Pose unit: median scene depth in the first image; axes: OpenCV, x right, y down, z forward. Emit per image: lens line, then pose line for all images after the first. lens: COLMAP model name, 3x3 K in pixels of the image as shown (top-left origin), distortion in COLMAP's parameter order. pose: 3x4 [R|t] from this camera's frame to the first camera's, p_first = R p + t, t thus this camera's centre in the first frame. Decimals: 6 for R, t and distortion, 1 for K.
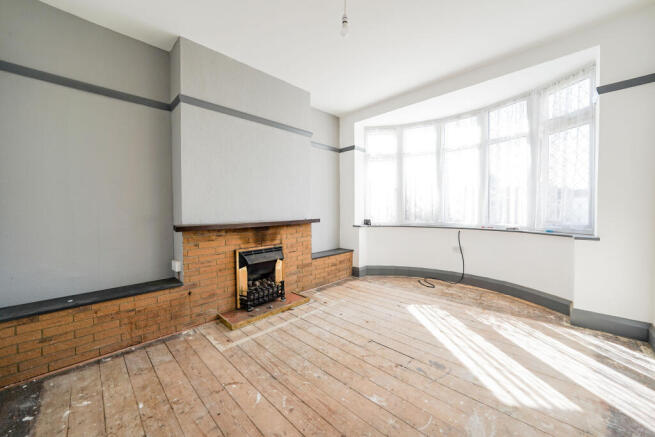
lens RADIAL K [[240.0, 0, 326.1], [0, 240.0, 213.8], [0, 0, 1]] dist [-0.012168, 0.000257]
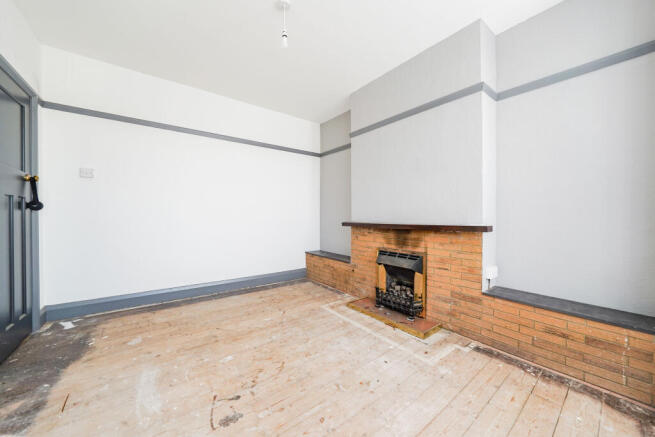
lens RADIAL K [[240.0, 0, 326.1], [0, 240.0, 213.8], [0, 0, 1]] dist [-0.012168, 0.000257]
pose [[-0.141093, 0.001784, -0.989995, 0.784074], [-0.018039, 0.999828, 0.004372, -0.005241], [0.989832, 0.018475, -0.141037, 0.943557]]
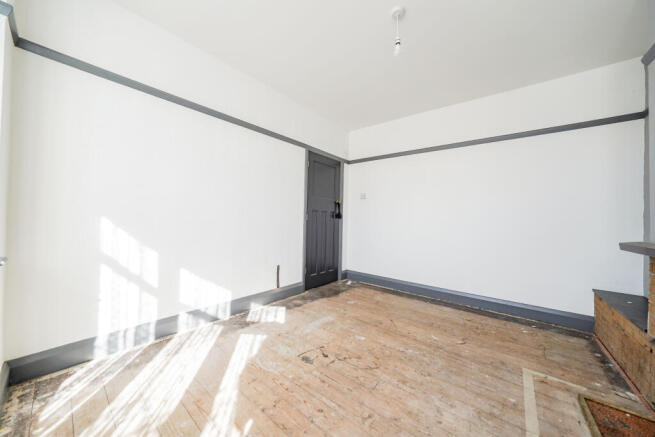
lens RADIAL K [[229.6, 0, 327.9], [0, 229.6, 216.5], [0, 0, 1]] dist [-0.012020, 0.000260]
pose [[-0.995793, -0.015811, -0.090255, 0.326336], [-0.016236, 0.999860, 0.003967, -0.015209], [0.090180, 0.005415, -0.995911, 1.390960]]
